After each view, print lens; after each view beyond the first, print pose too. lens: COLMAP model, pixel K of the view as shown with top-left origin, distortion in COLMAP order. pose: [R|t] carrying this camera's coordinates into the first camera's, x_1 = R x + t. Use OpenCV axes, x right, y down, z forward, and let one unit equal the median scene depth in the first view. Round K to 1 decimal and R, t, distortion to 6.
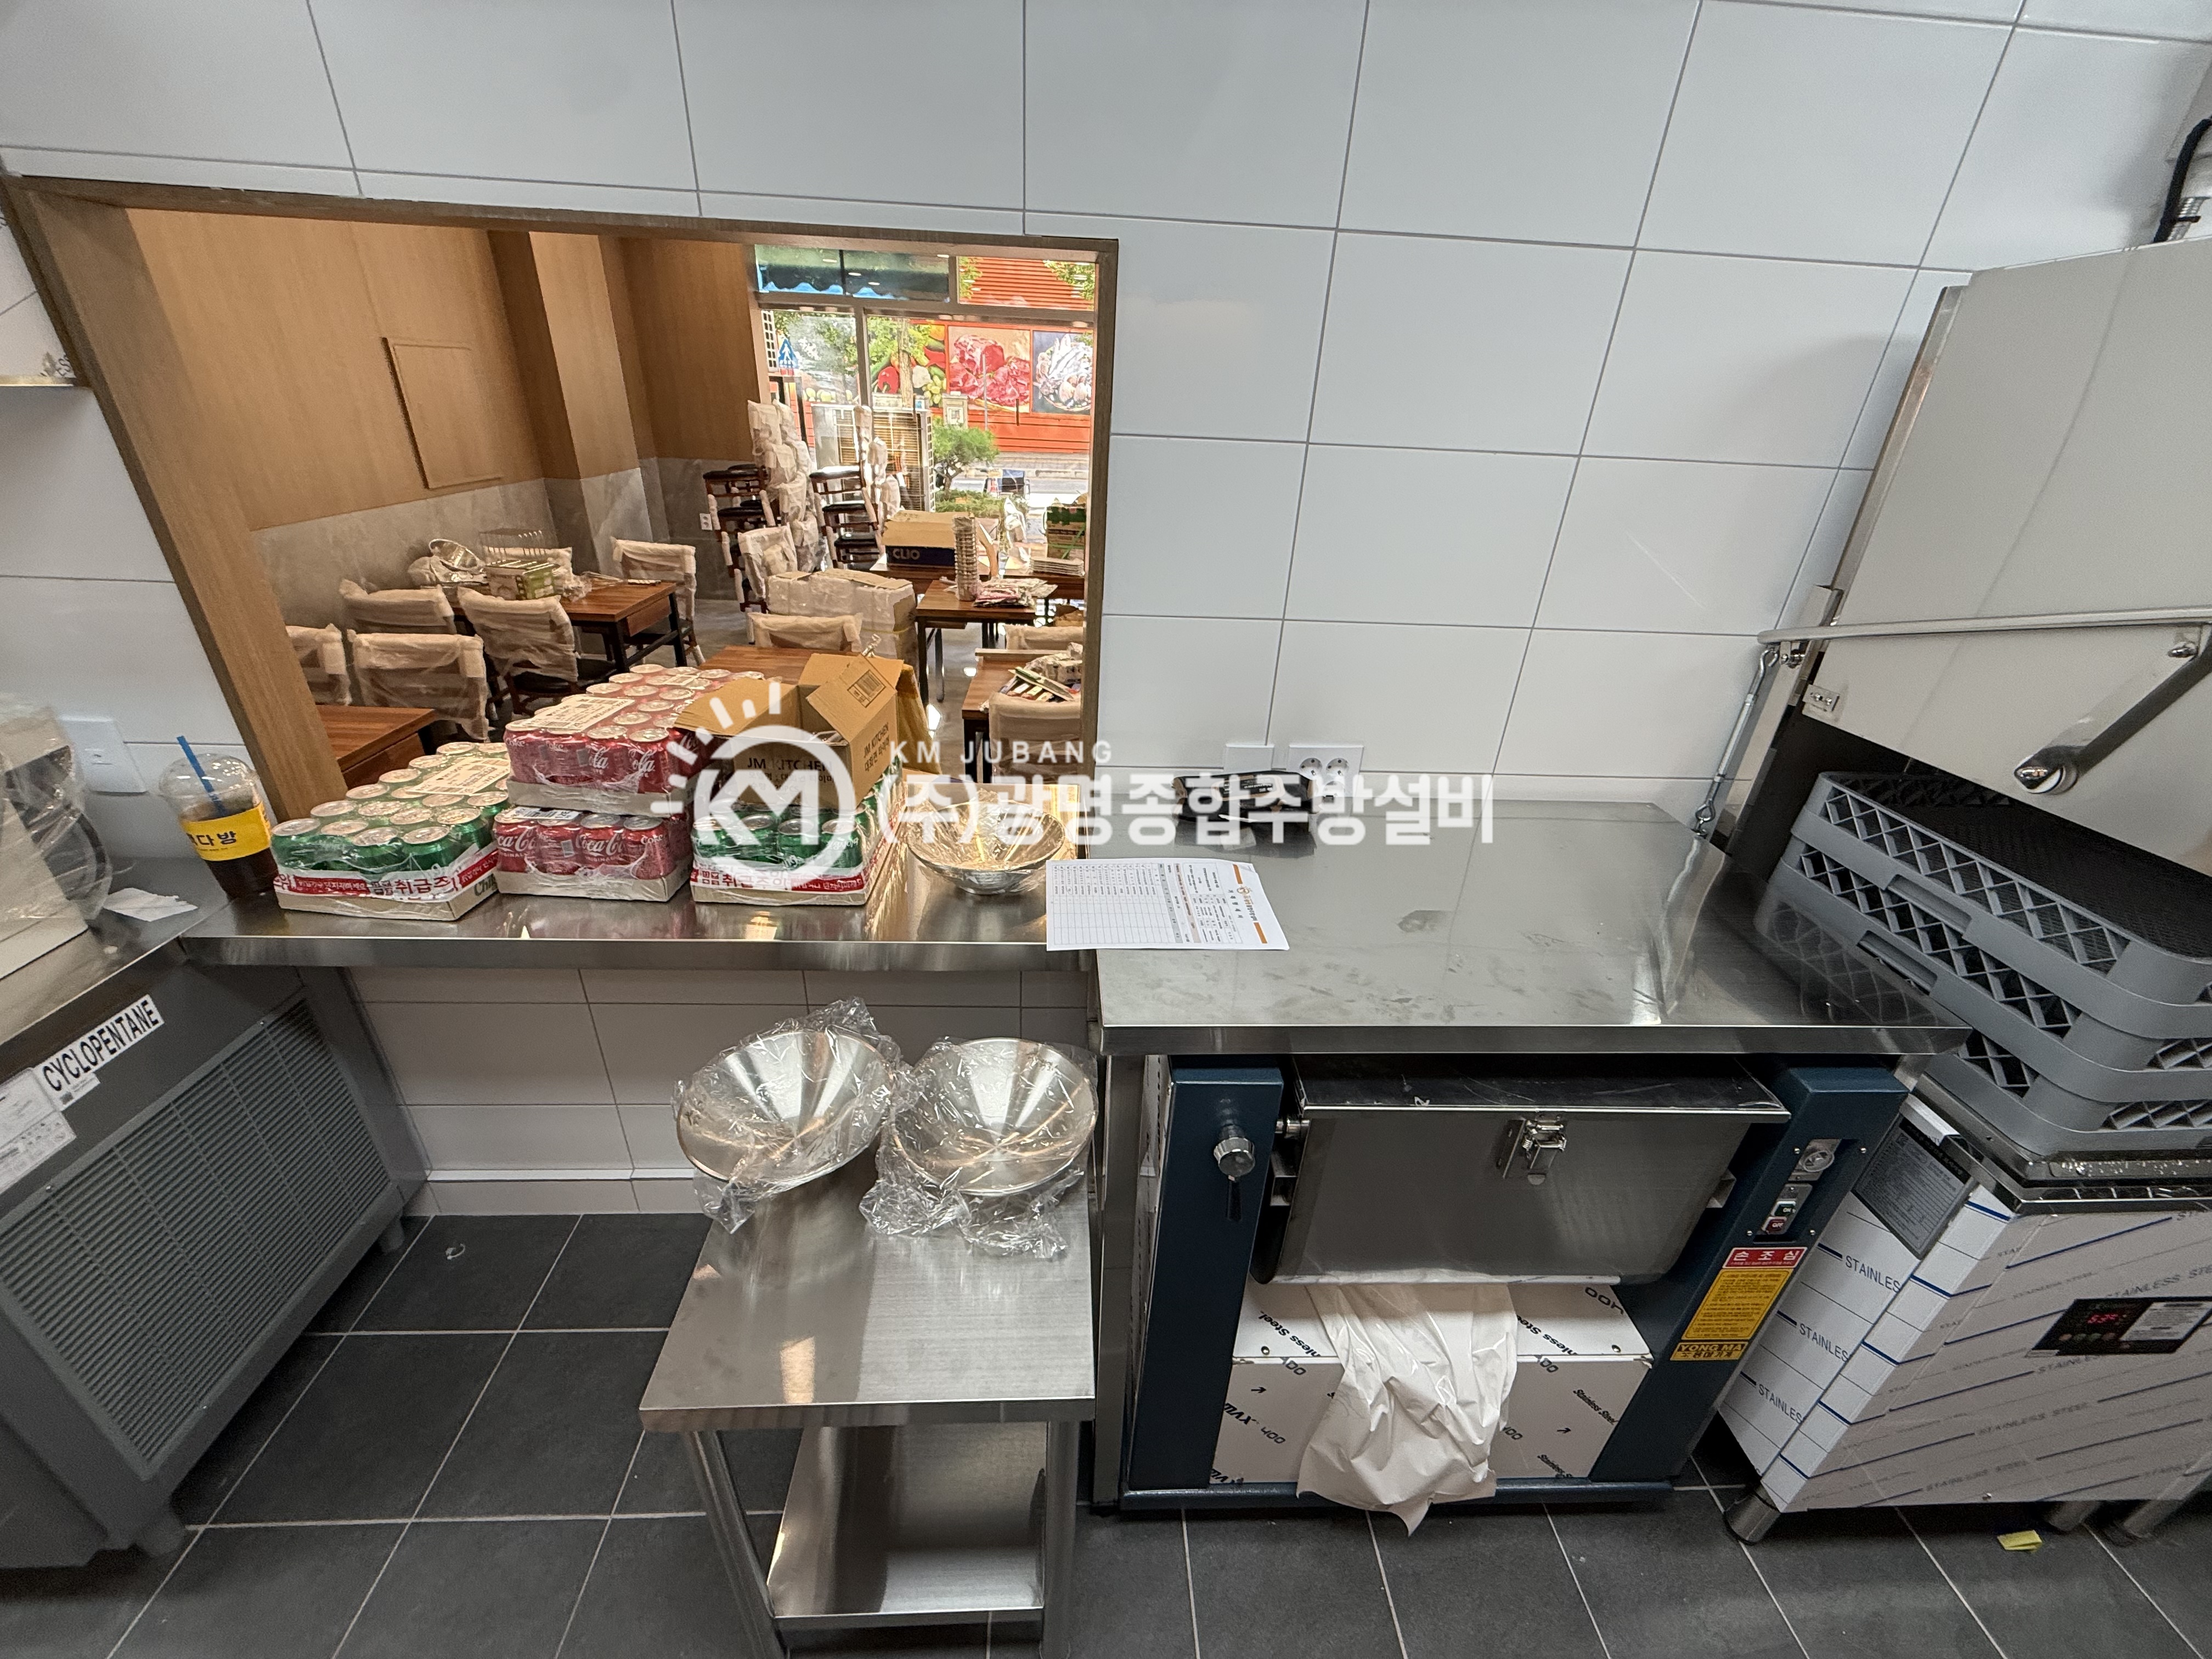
lens RADIAL K [[877.3, 0, 1106.9], [0, 877.3, 835.1], [0, 0, 1]] dist [-0.000390, 0.000917]
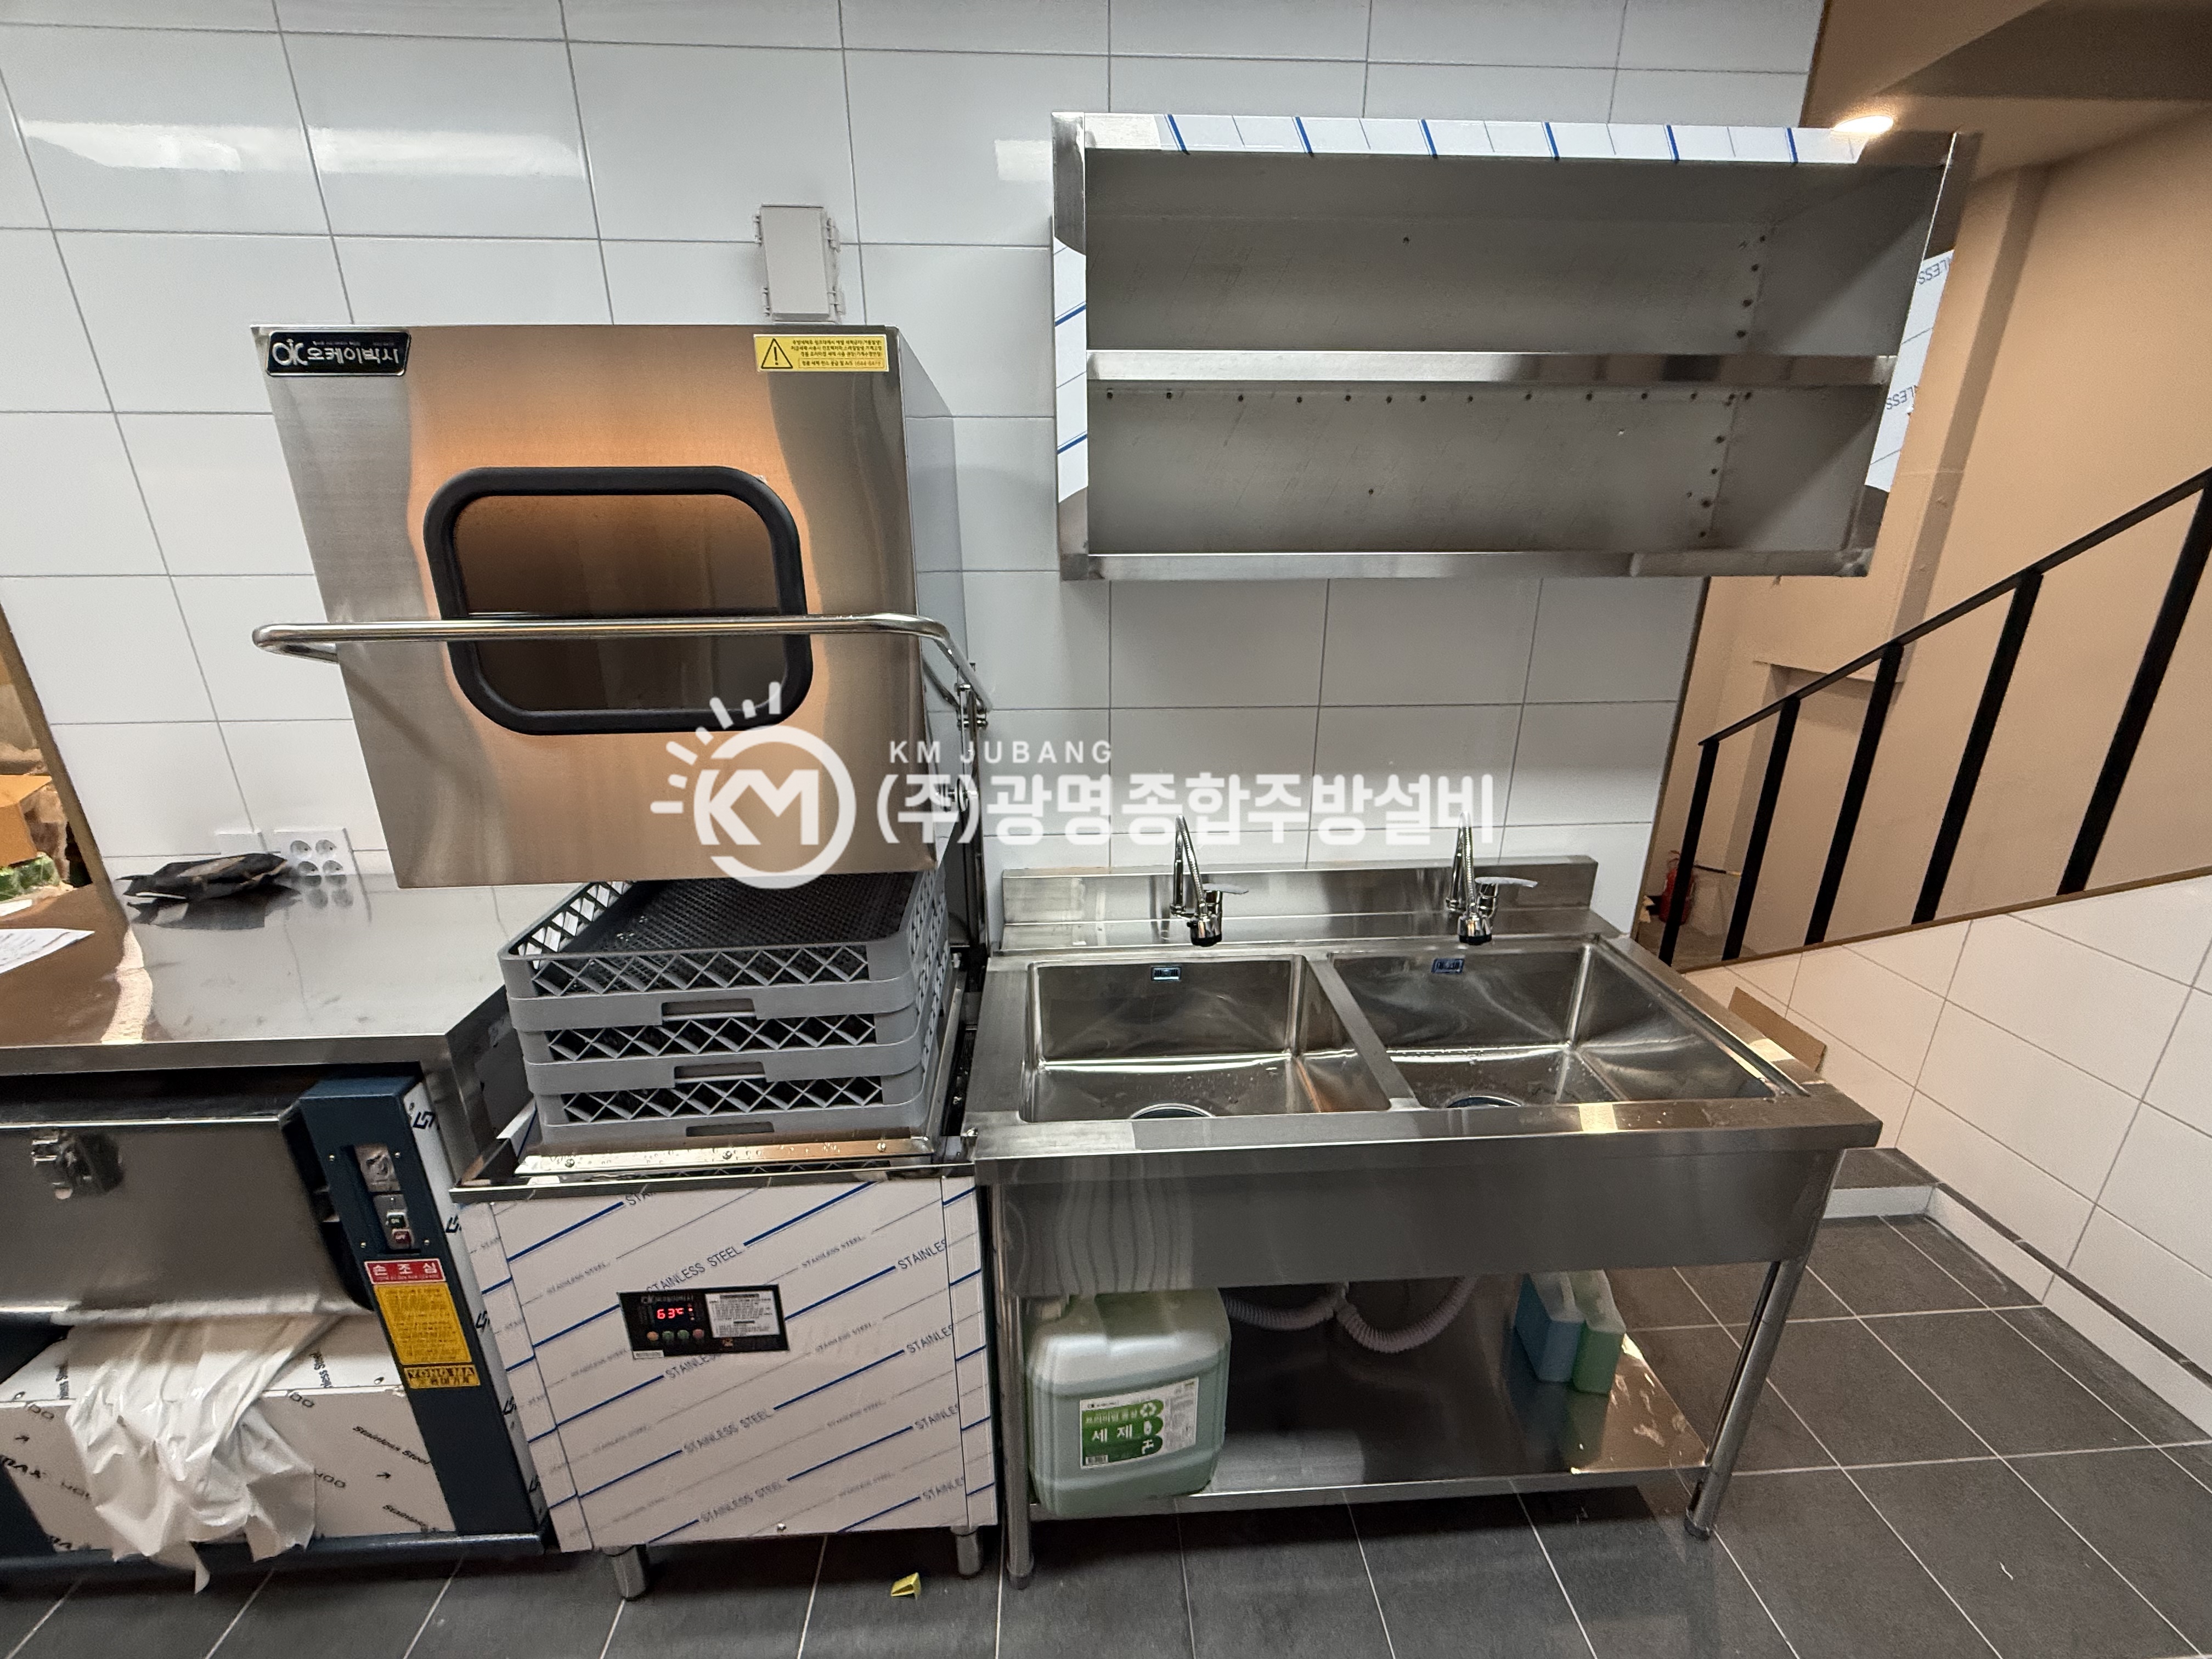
lens RADIAL K [[877.3, 0, 1104.9], [0, 877.3, 834.7], [0, 0, 1]] dist [-0.000390, 0.000917]
pose [[0.998995, -0.044254, -0.007137, 1.398224], [0.042770, 0.988685, -0.143782, 0.125744], [0.013419, 0.143332, 0.989584, -0.104242]]
